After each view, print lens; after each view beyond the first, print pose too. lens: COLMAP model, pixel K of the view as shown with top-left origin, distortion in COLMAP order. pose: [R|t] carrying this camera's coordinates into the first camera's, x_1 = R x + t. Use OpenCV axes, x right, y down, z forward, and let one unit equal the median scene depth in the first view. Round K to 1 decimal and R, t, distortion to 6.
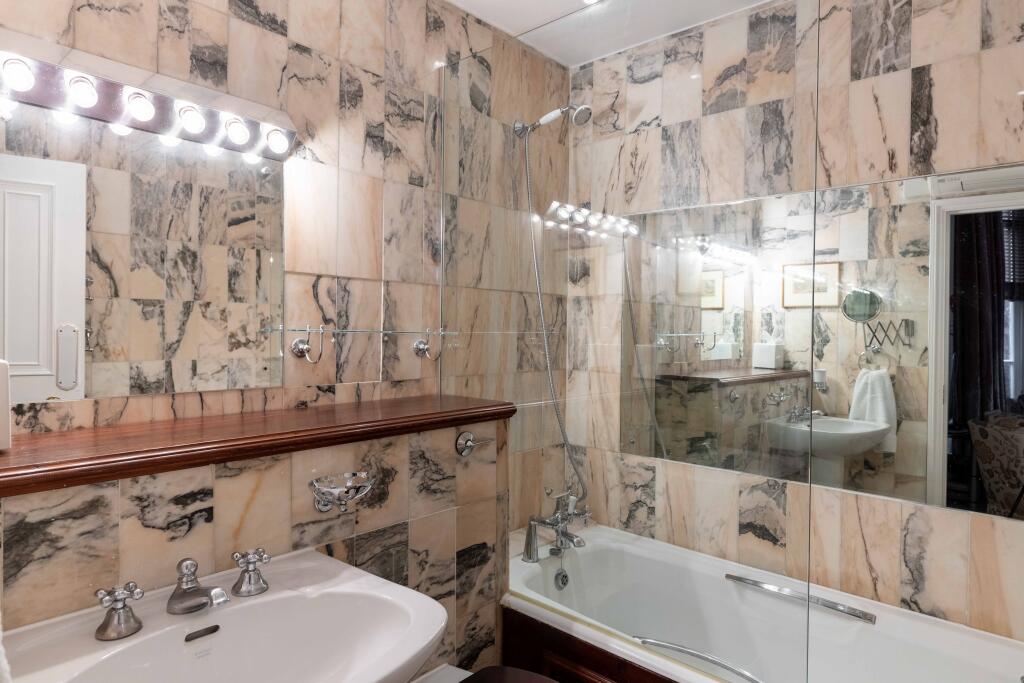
lens RADIAL K [[606.7, 0, 511.5], [0, 606.7, 337.6], [0, 0, 1]] dist [-0.000257, -0.000012]
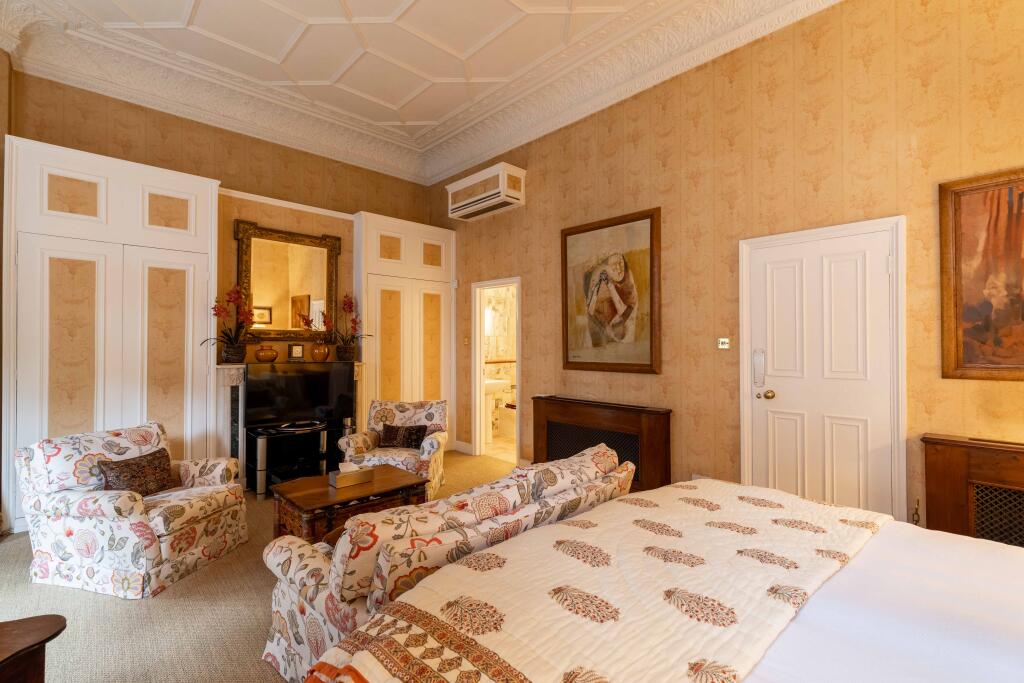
lens RADIAL K [[464.2, 0, 512.7], [0, 464.2, 341.7], [0, 0, 1]] dist [-0.000789, 0.000012]
pose [[0.997961, -0.009689, -0.063086, 0.179277], [0.008822, 0.999863, -0.014001, 0.007959], [0.063213, 0.013416, 0.997910, -2.874582]]
